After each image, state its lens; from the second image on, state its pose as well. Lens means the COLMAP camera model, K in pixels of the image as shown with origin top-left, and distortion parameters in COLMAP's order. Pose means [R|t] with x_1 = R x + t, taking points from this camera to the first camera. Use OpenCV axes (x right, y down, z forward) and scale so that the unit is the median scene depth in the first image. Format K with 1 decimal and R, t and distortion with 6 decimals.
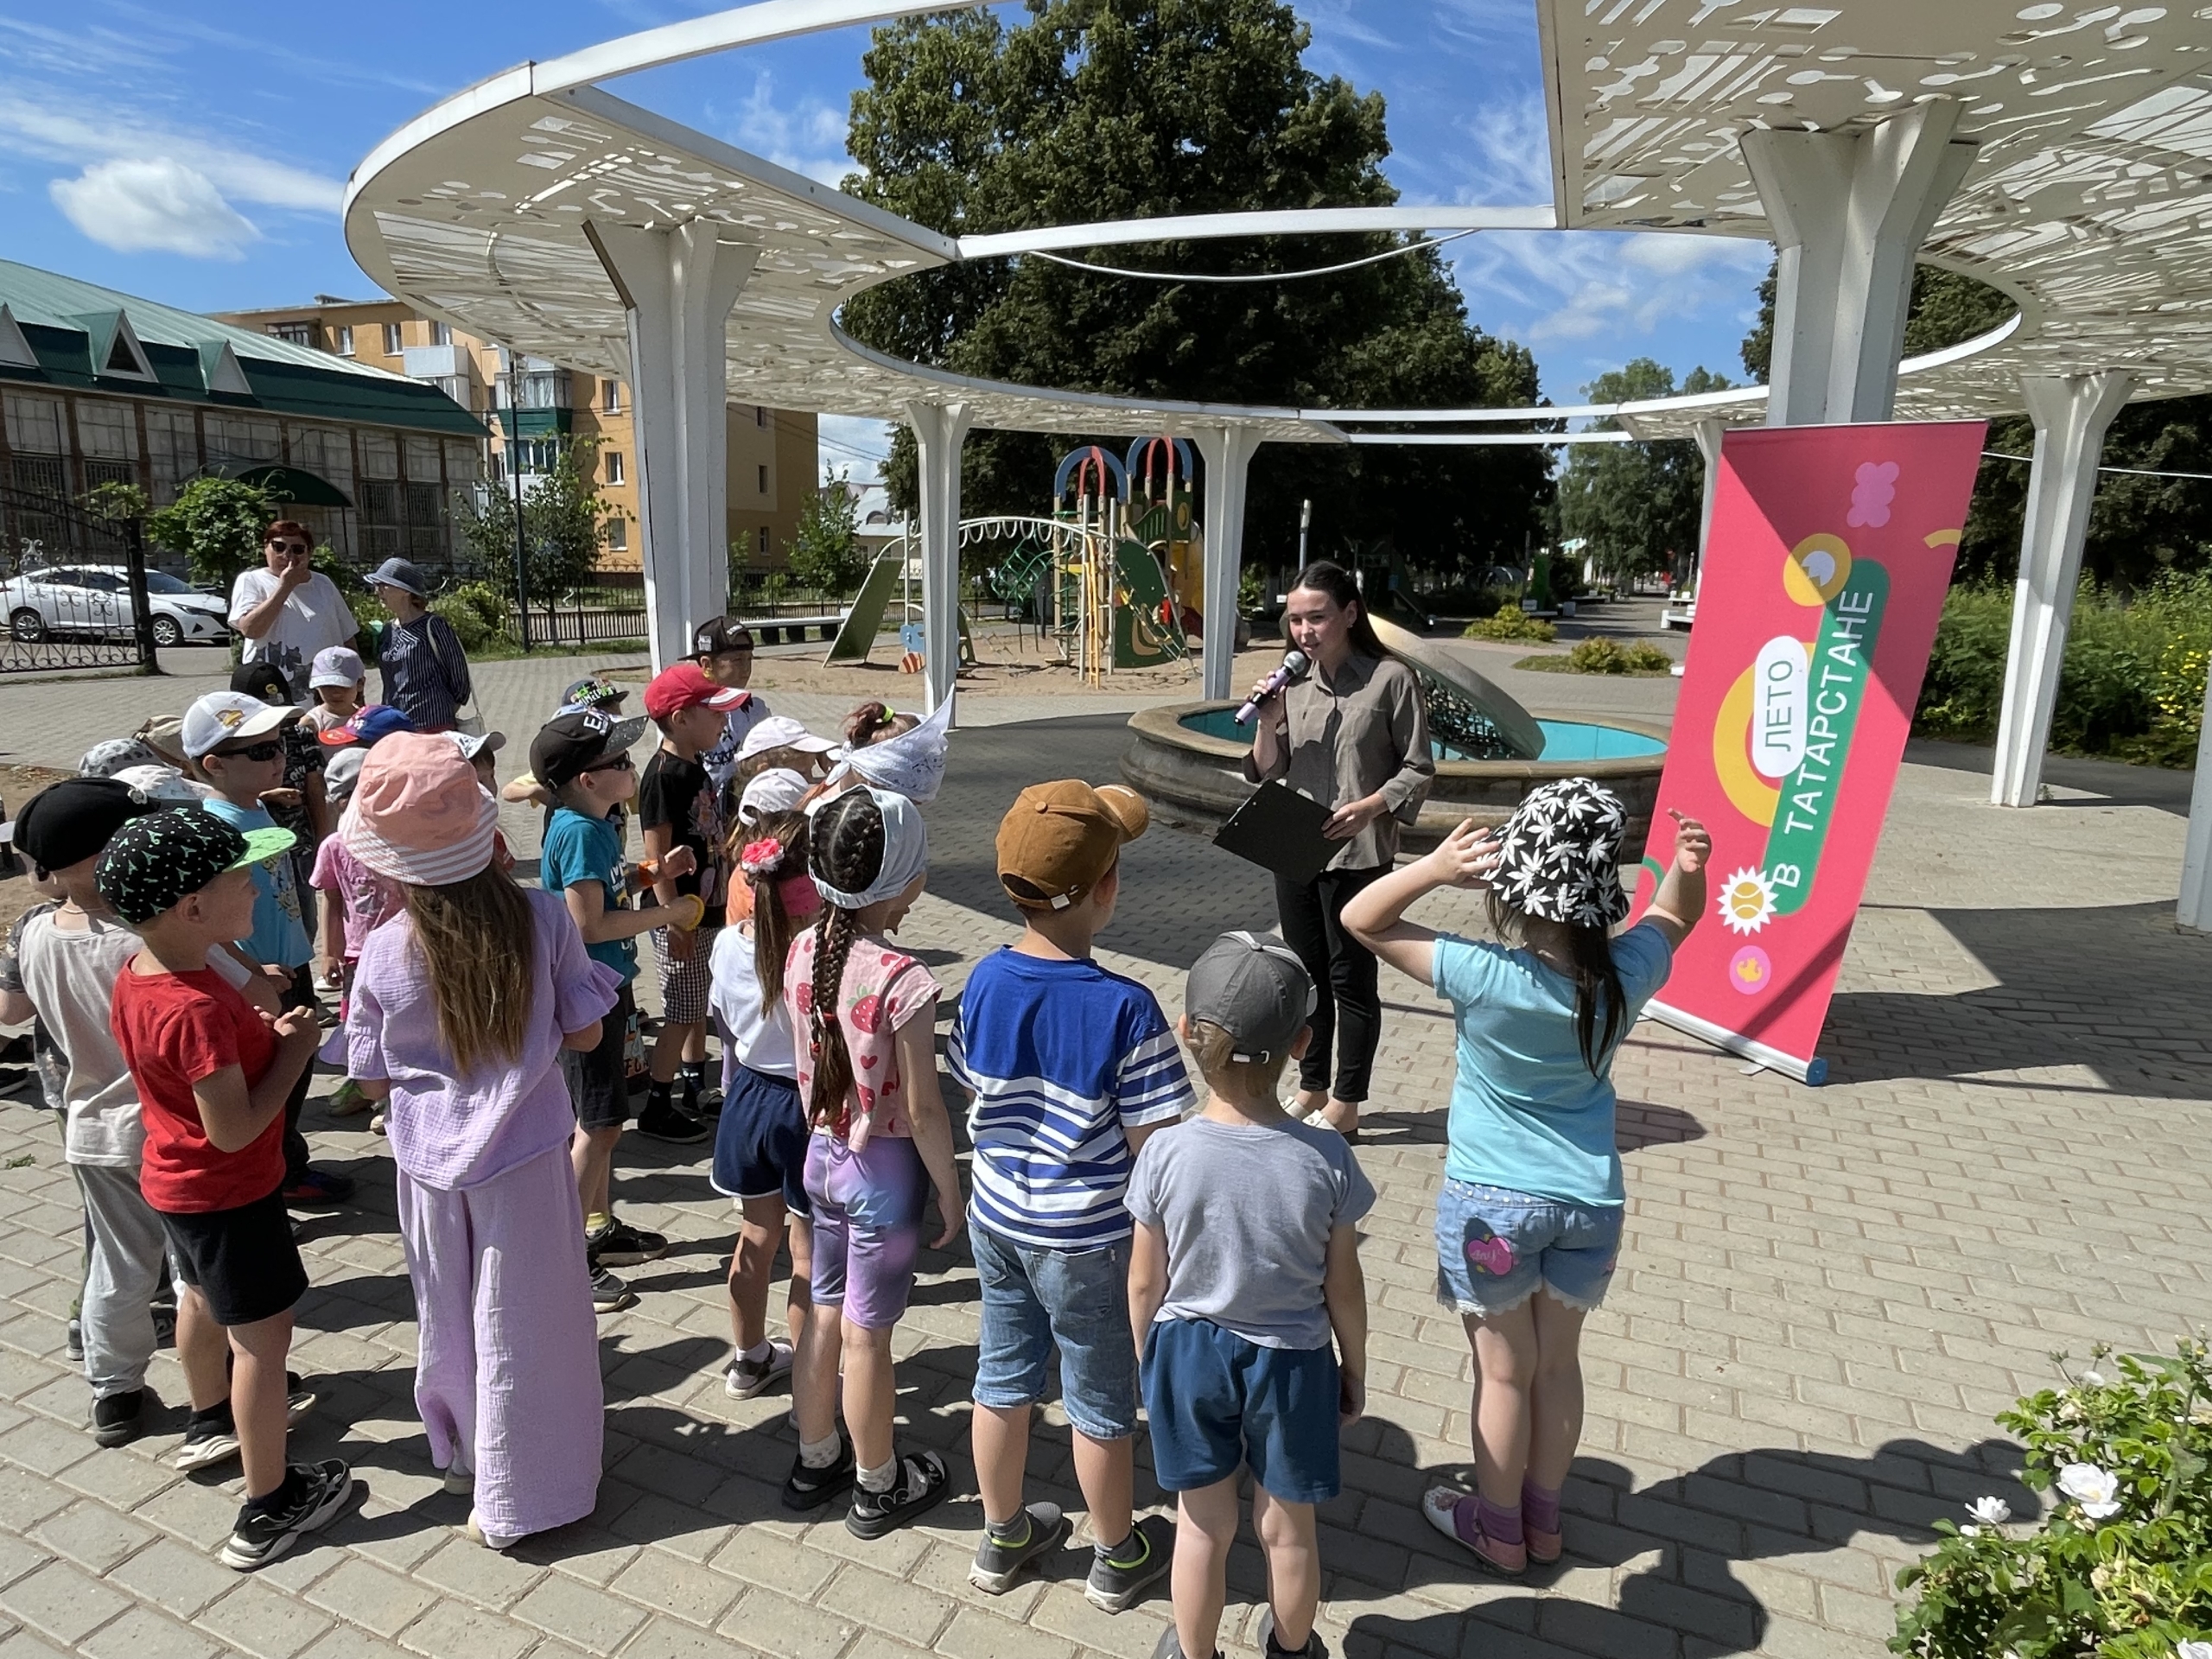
lens RADIAL K [[1306.4, 0, 1106.0], [0, 1306.4, 829.5], [0, 0, 1]] dist [0.004455, -0.019250]
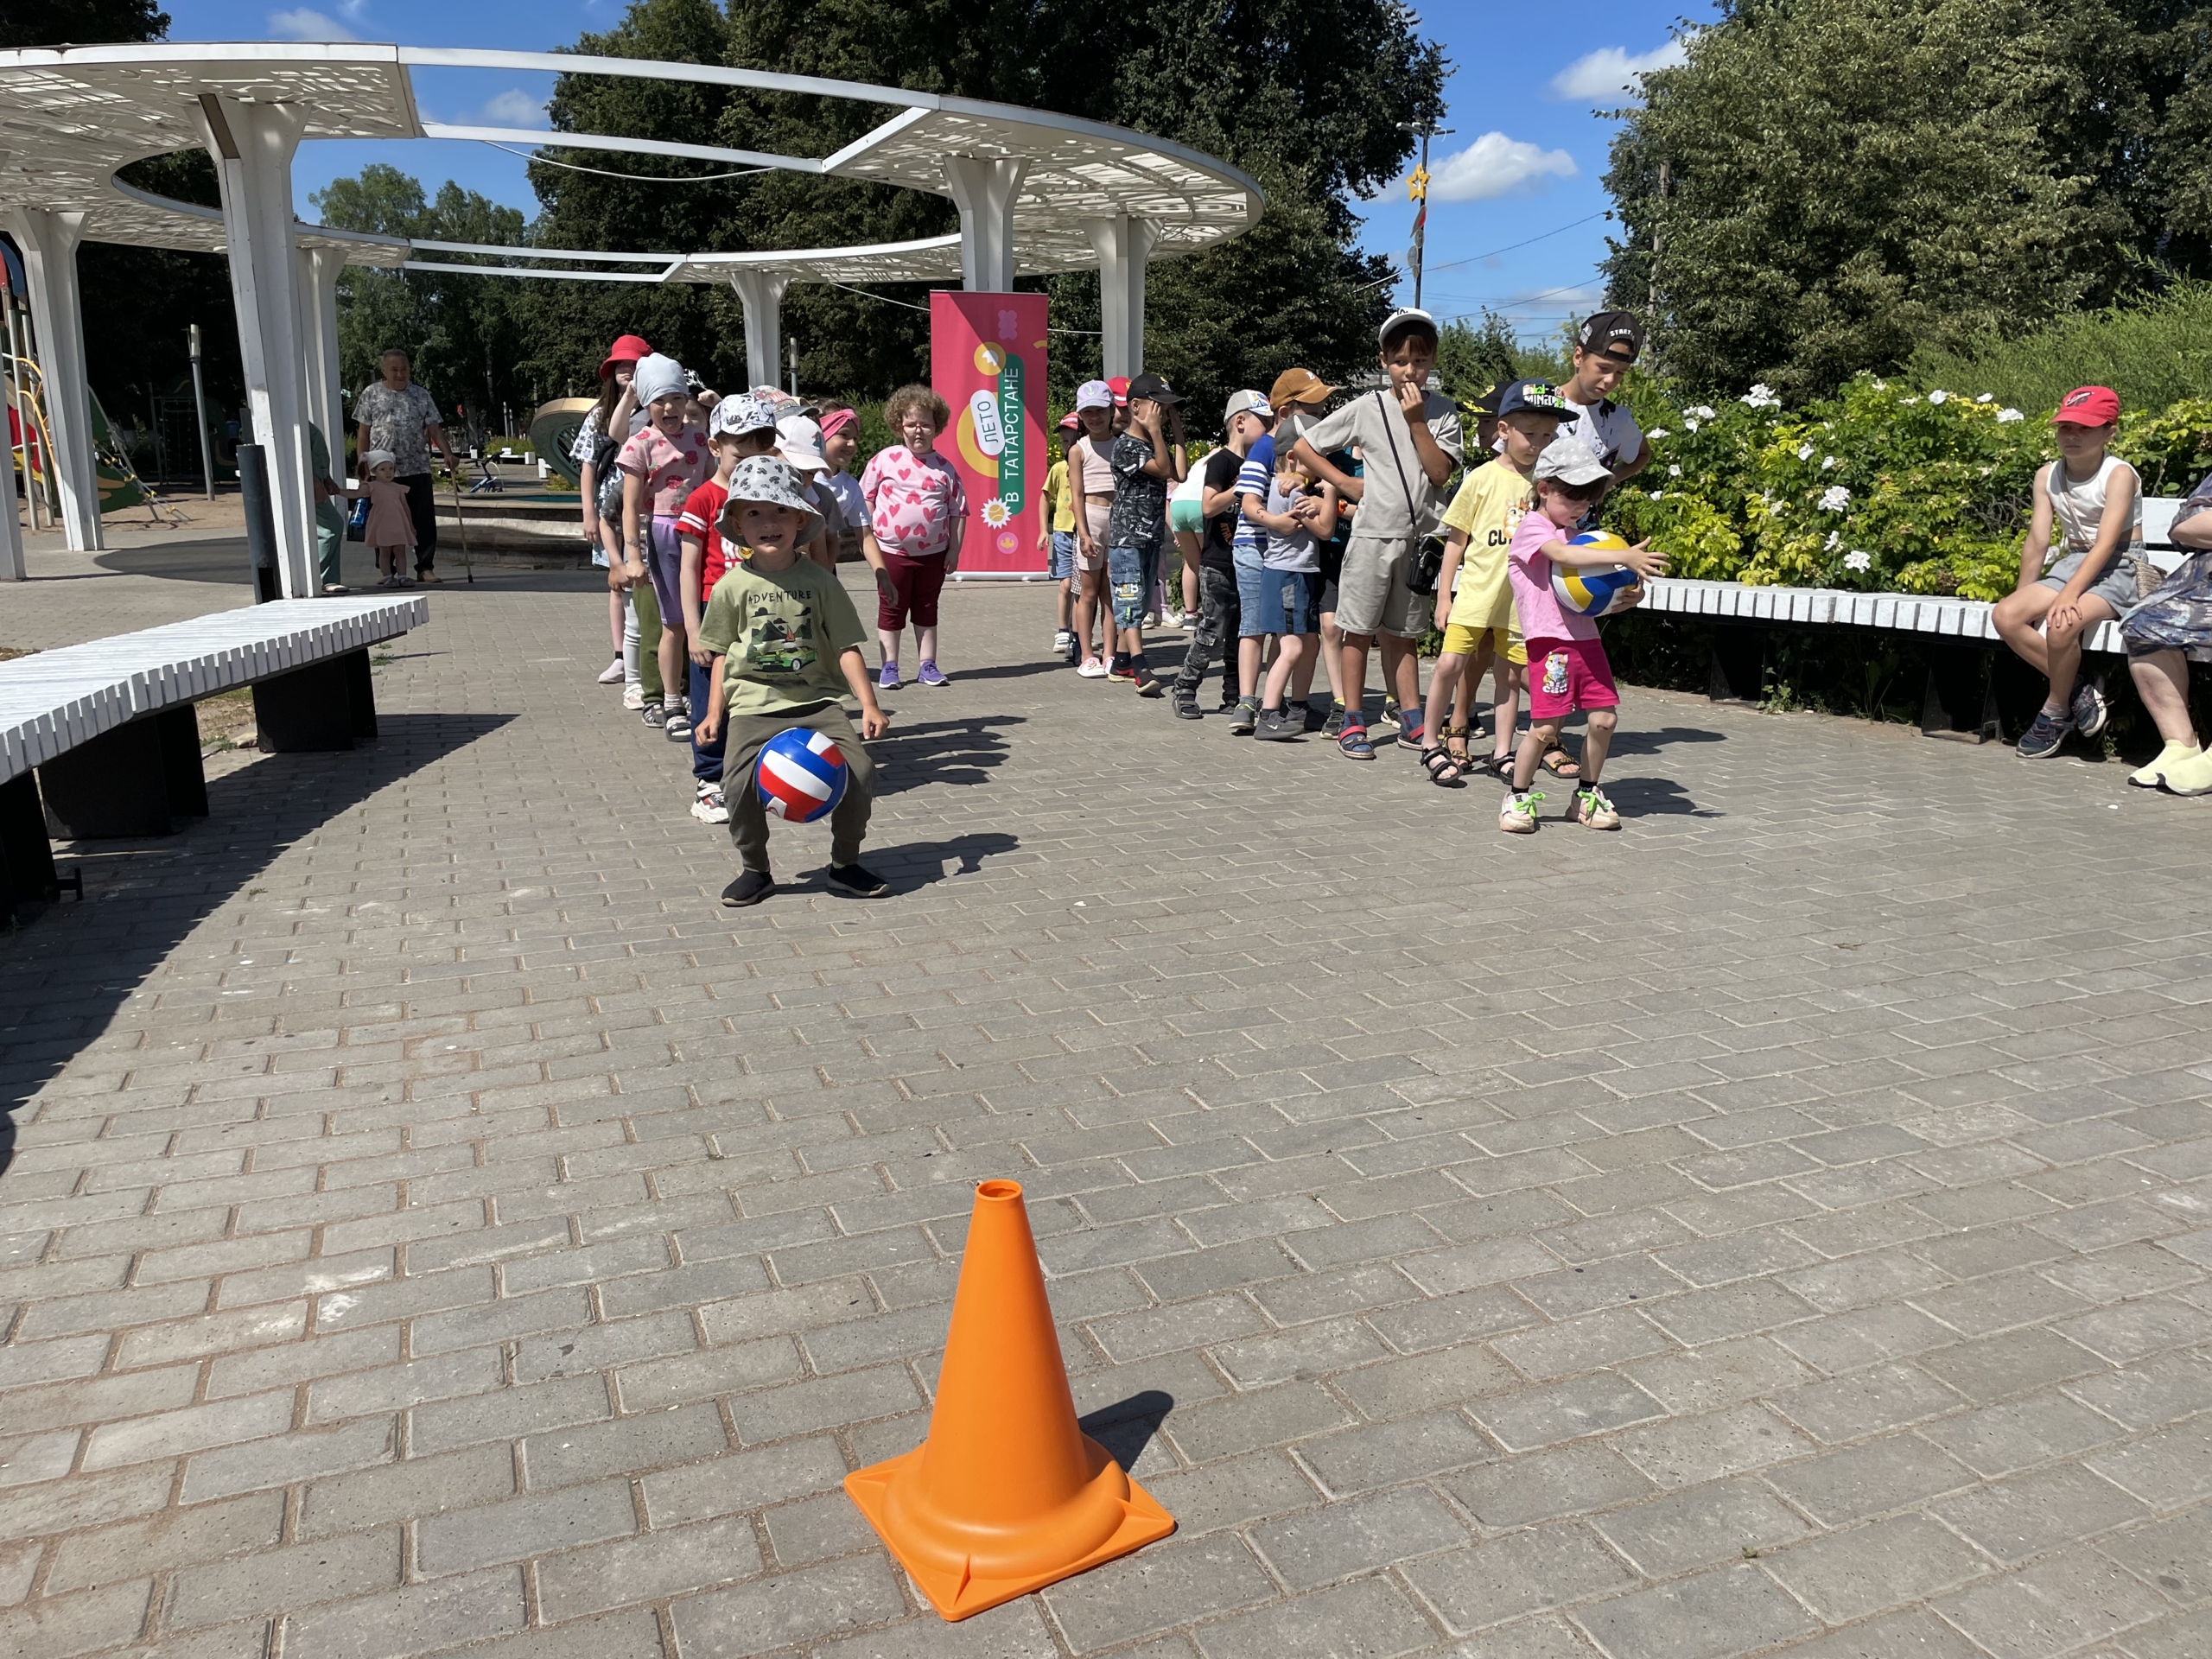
lens RADIAL K [[1713.8, 0, 1106.0], [0, 1713.8, 829.5], [0, 0, 1]] dist [0.069353, -0.105335]
pose [[0.700240, -0.172113, 0.692850, -0.275340], [0.153832, 0.984082, 0.088986, 0.066013], [-0.697137, 0.044271, 0.715570, -0.220259]]
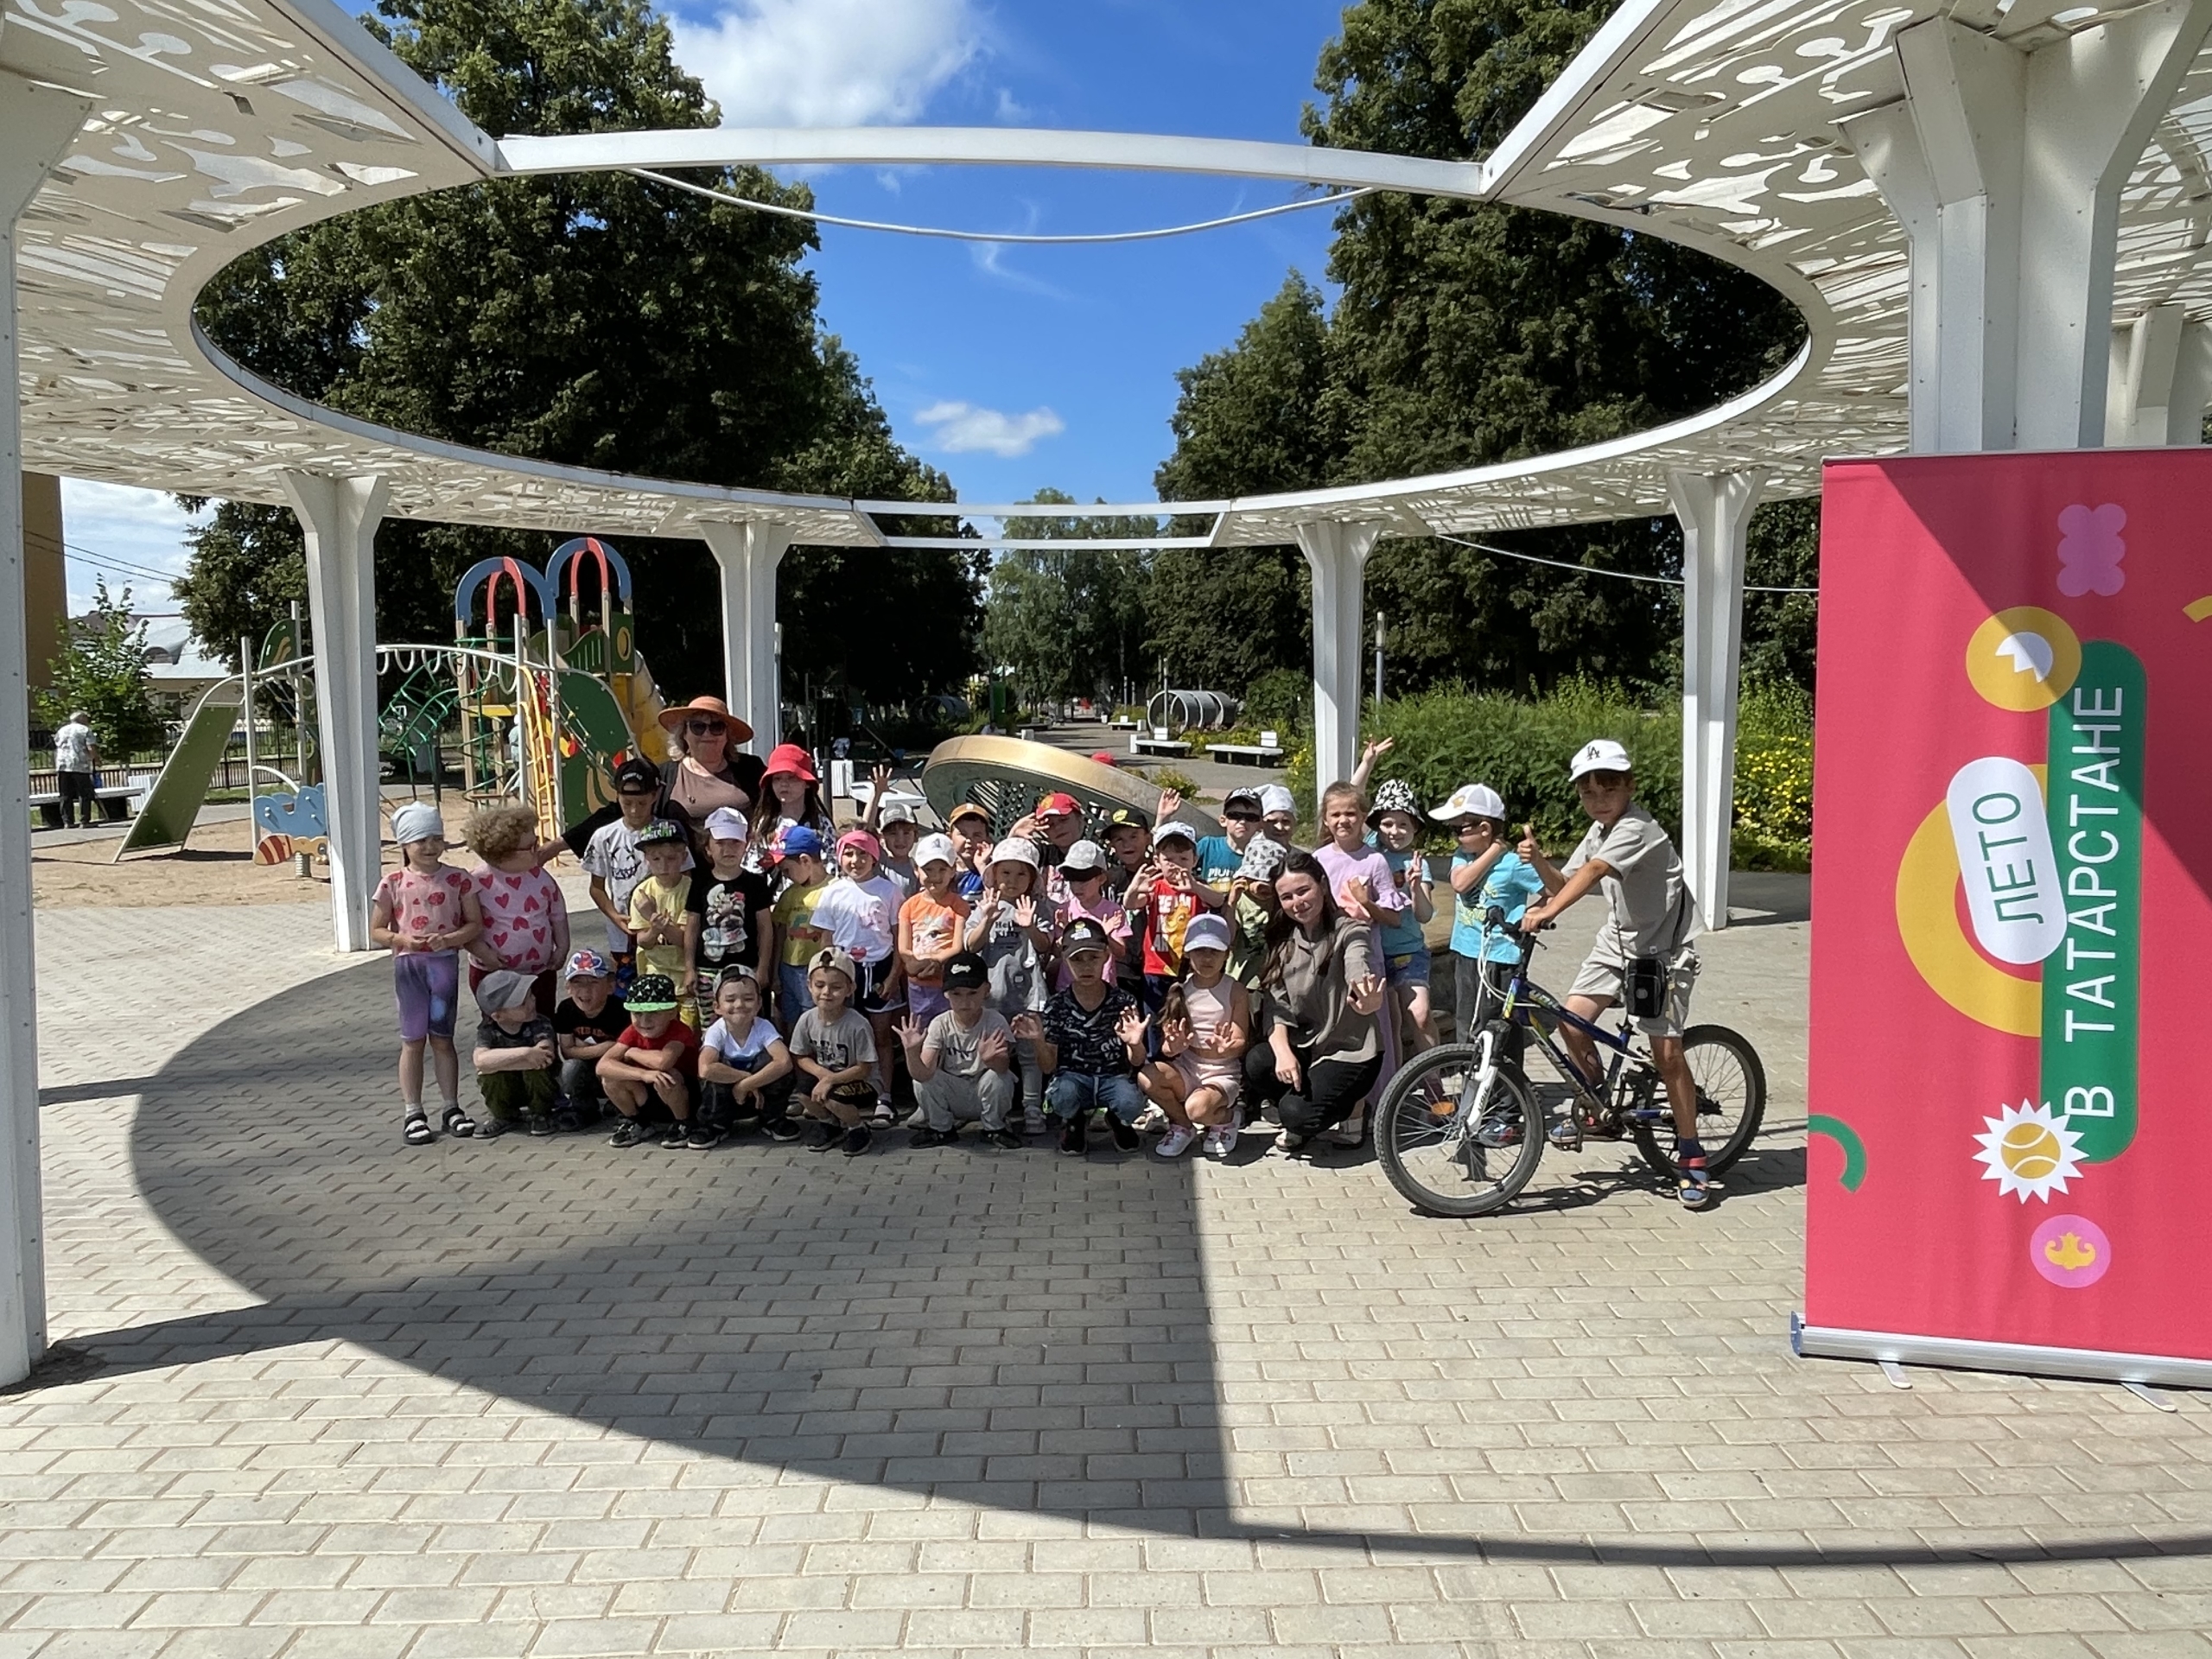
lens RADIAL K [[1405.6, 0, 1106.0], [0, 1405.6, 829.5], [0, 0, 1]] dist [-0.016625, 0.003084]
pose [[0.908362, -0.067410, 0.412716, -0.038719], [0.110977, 0.990394, -0.082490, -0.019047], [-0.403191, 0.120733, 0.907117, 0.100006]]
